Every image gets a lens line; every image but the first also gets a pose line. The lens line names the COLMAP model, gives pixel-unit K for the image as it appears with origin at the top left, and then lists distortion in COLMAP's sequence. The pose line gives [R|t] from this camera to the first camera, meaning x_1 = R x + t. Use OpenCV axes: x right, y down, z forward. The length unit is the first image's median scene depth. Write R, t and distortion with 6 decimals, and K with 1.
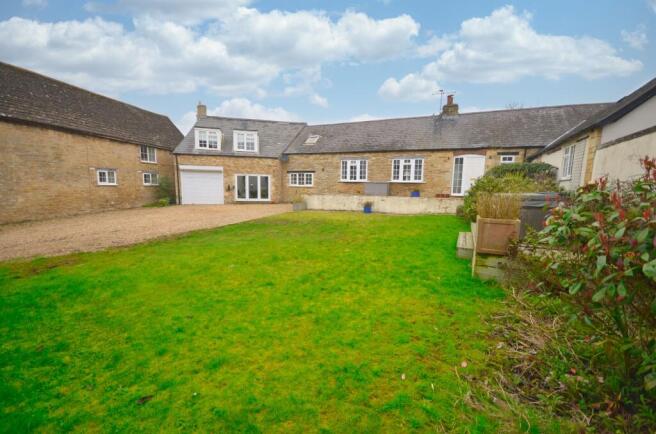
lens RADIAL K [[301.8, 0, 328.0], [0, 301.8, 217.0], [0, 0, 1]] dist [-0.001541, -0.000015]
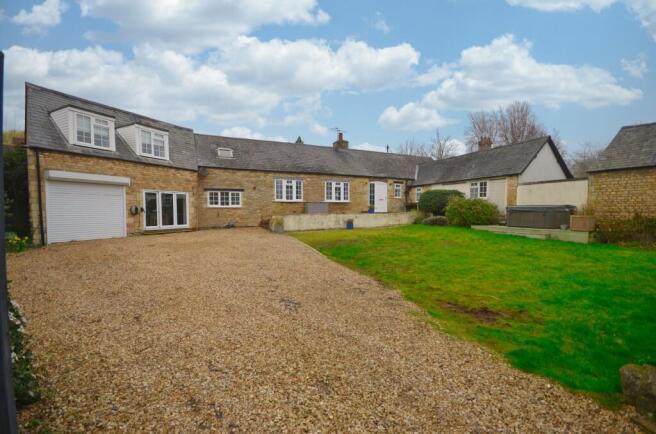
lens RADIAL K [[301.8, 0, 328.0], [0, 301.8, 217.0], [0, 0, 1]] dist [-0.001541, -0.000015]
pose [[0.616007, -0.038020, 0.786823, -0.597437], [0.094692, 0.995166, -0.026047, -0.028306], [-0.782029, 0.090551, 0.616629, 0.288456]]
